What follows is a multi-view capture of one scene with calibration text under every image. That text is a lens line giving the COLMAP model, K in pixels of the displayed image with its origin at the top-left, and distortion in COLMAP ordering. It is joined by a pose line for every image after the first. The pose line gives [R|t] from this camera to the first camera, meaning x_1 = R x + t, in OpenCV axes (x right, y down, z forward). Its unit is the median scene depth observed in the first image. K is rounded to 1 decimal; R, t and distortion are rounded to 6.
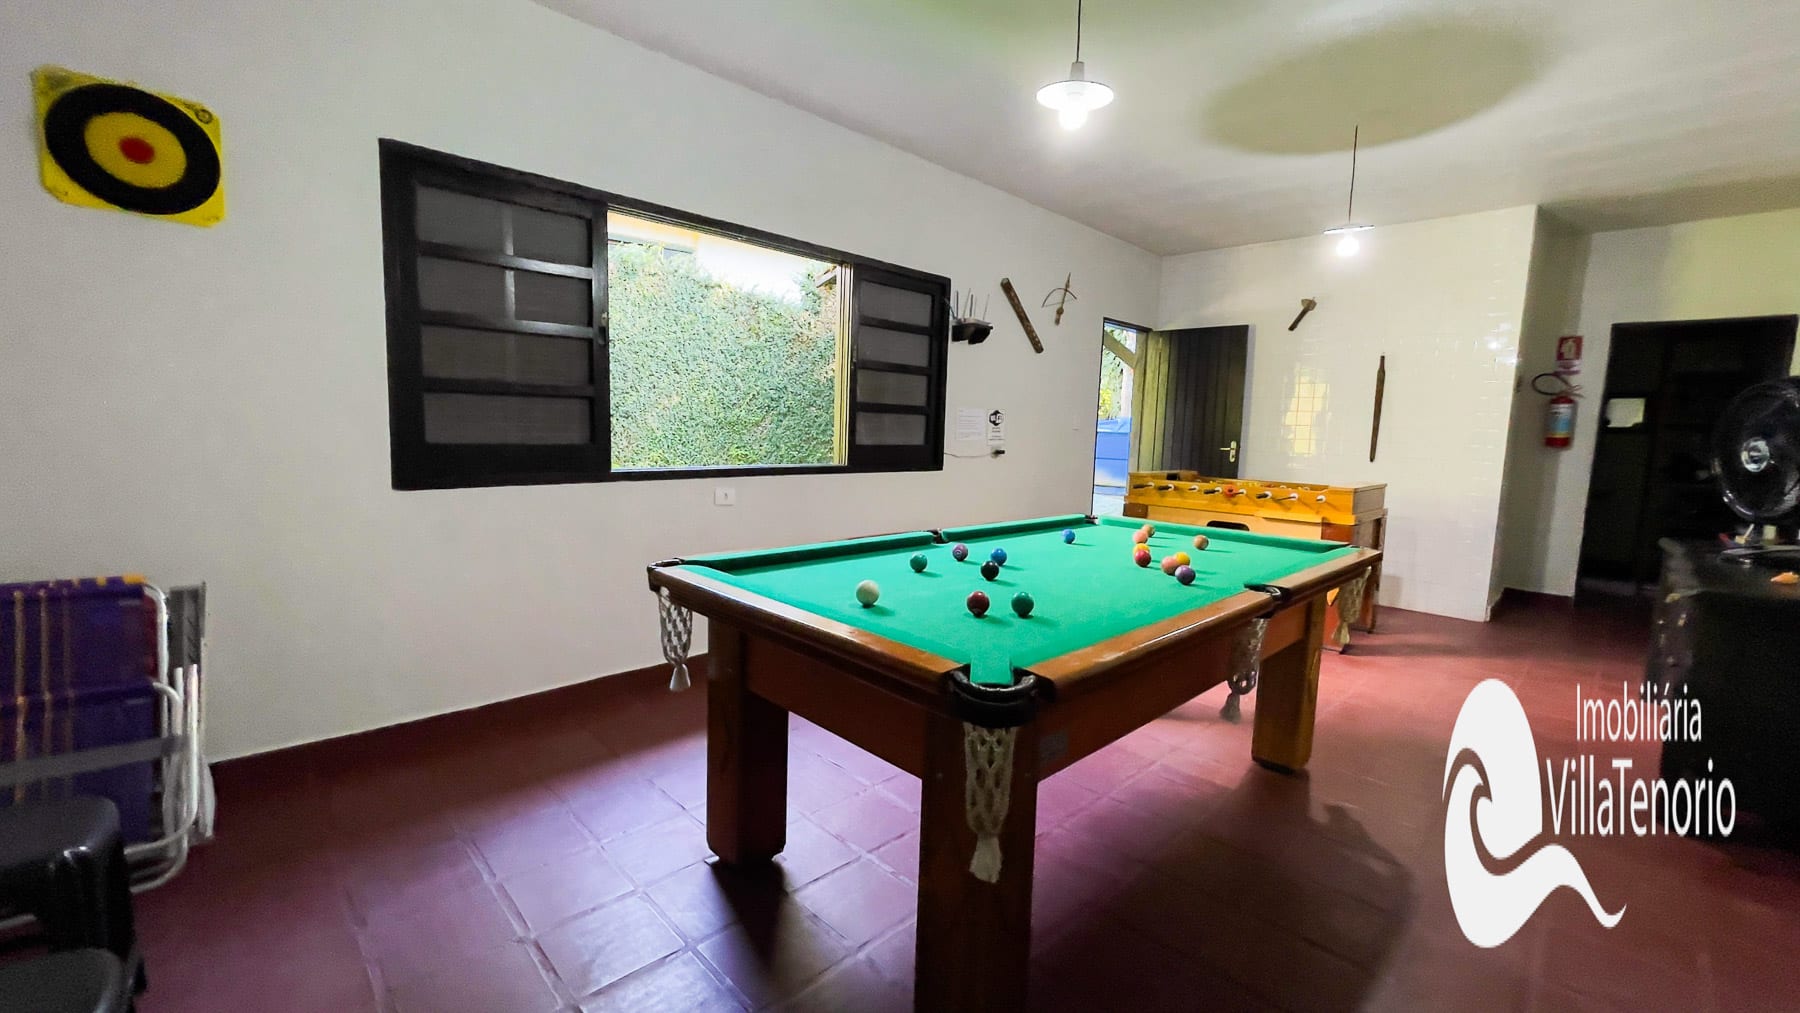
lens RADIAL K [[723.0, 0, 900.0], [0, 723.0, 506.5], [0, 0, 1]] dist [-0.001187, 0.000261]
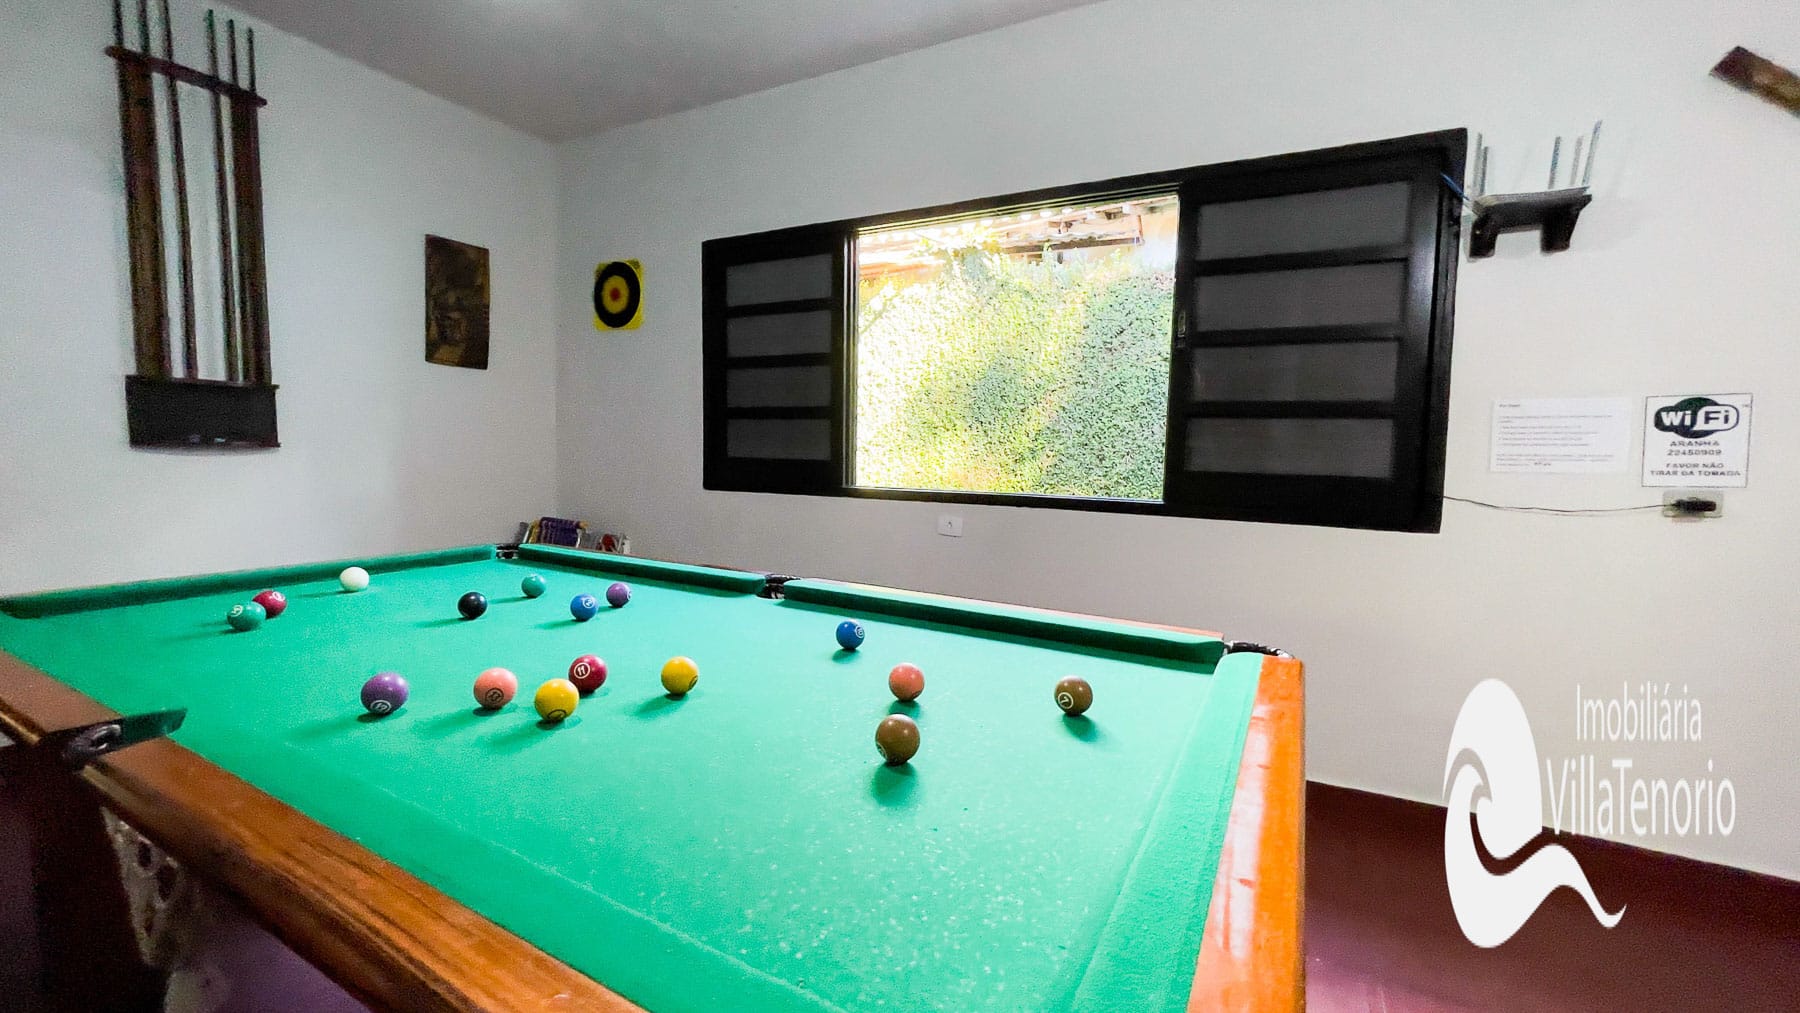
lens RADIAL K [[723.0, 0, 900.0], [0, 723.0, 506.5], [0, 0, 1]] dist [-0.001187, 0.000261]
pose [[0.285494, 0.049008, -0.957127, 0.437591], [-0.122735, 0.992338, 0.014201, -0.033153], [0.950489, 0.113419, 0.289322, 0.564448]]
